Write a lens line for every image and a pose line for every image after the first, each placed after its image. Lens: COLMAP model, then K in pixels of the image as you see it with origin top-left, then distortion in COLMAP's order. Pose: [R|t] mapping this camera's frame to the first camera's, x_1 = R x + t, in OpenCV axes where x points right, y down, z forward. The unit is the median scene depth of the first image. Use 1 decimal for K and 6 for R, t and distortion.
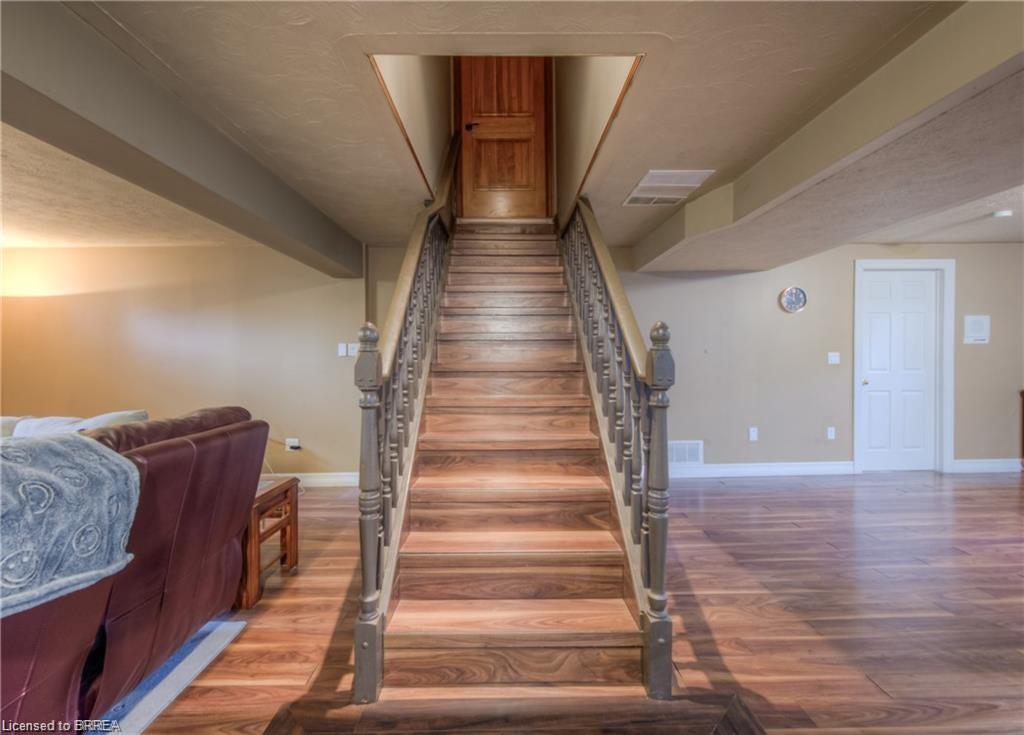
lens RADIAL K [[441.5, 0, 510.5], [0, 441.5, 367.8], [0, 0, 1]] dist [-0.000695, 0.000063]
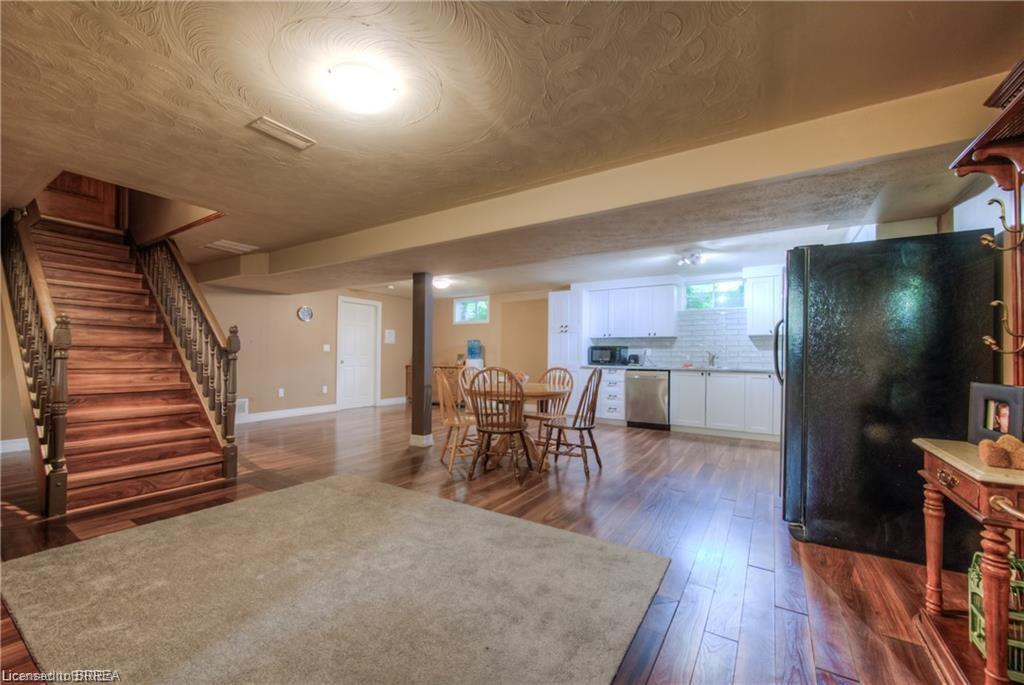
lens RADIAL K [[409.9, 0, 504.5], [0, 409.9, 354.9], [0, 0, 1]] dist [-0.000971, -0.001973]
pose [[0.560257, 0.017184, 0.828140, -0.433156], [-0.001683, 0.999806, -0.019607, 0.064771], [-0.828317, 0.009592, 0.560178, -0.940477]]
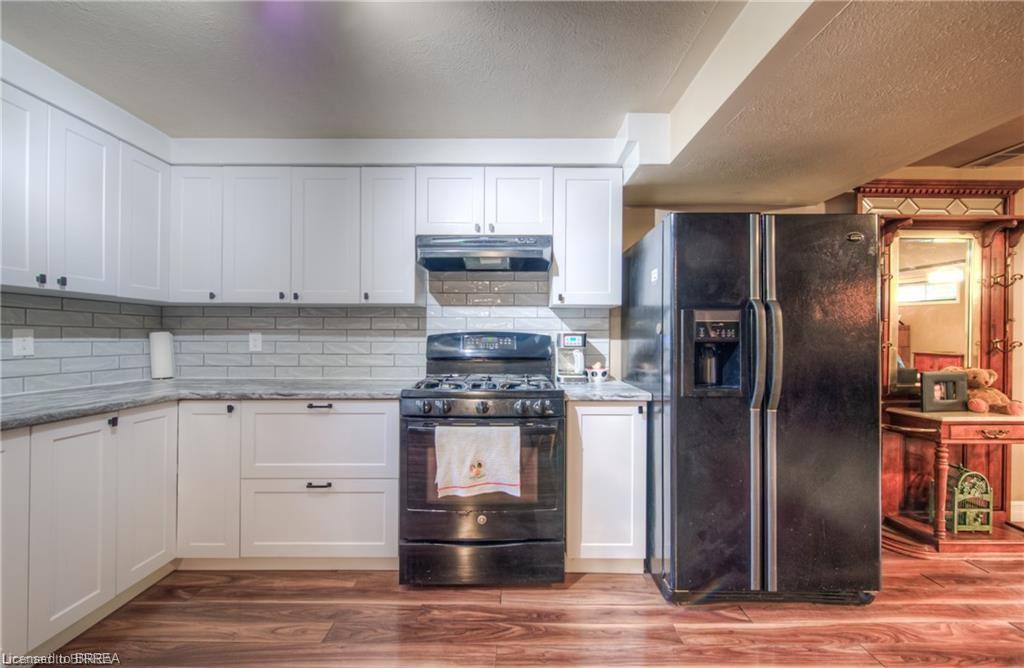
lens RADIAL K [[409.4, 0, 517.7], [0, 409.4, 338.1], [0, 0, 1]] dist [-0.005894, -0.000023]
pose [[-0.999826, 0.010711, 0.015252, 1.338215], [0.010921, 0.999846, 0.013740, -0.006173], [-0.015102, 0.013904, -0.999789, -0.253349]]
